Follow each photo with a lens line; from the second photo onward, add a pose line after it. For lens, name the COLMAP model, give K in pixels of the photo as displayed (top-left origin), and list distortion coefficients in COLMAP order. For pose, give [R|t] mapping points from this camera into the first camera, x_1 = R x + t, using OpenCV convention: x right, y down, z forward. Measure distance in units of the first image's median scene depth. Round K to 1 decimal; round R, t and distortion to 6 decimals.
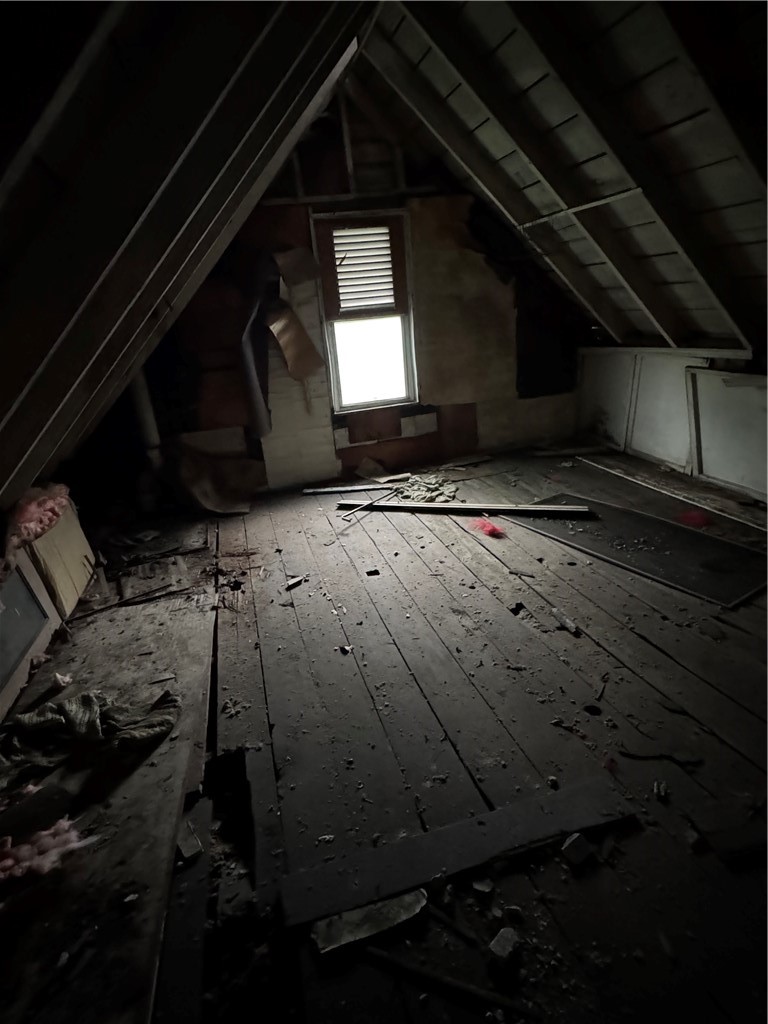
lens RADIAL K [[530.7, 0, 384.0], [0, 530.7, 512.0], [0, 0, 1]] dist [0.001403, 0.000316]
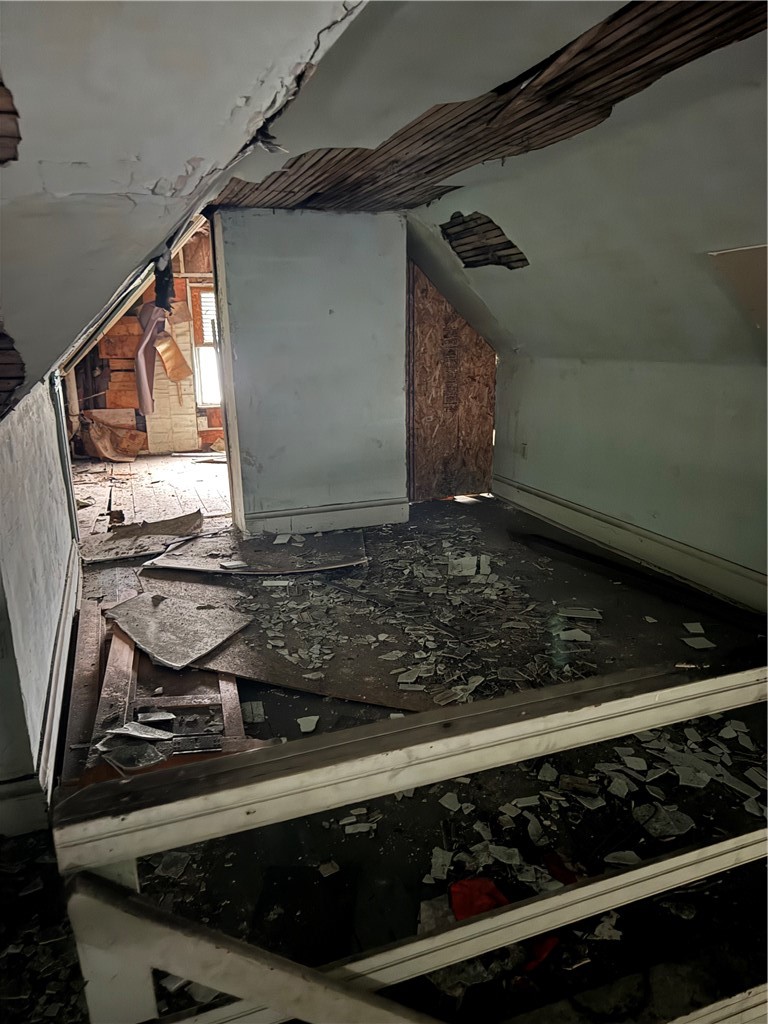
lens RADIAL K [[701.6, 0, 384.0], [0, 701.6, 512.0], [0, 0, 1]] dist [0.006979, 0.001029]
pose [[0.995211, 0.026228, 0.094171, 0.267349], [-0.006934, 0.979848, -0.199625, 0.531595], [-0.097509, 0.198016, 0.975337, -0.984037]]
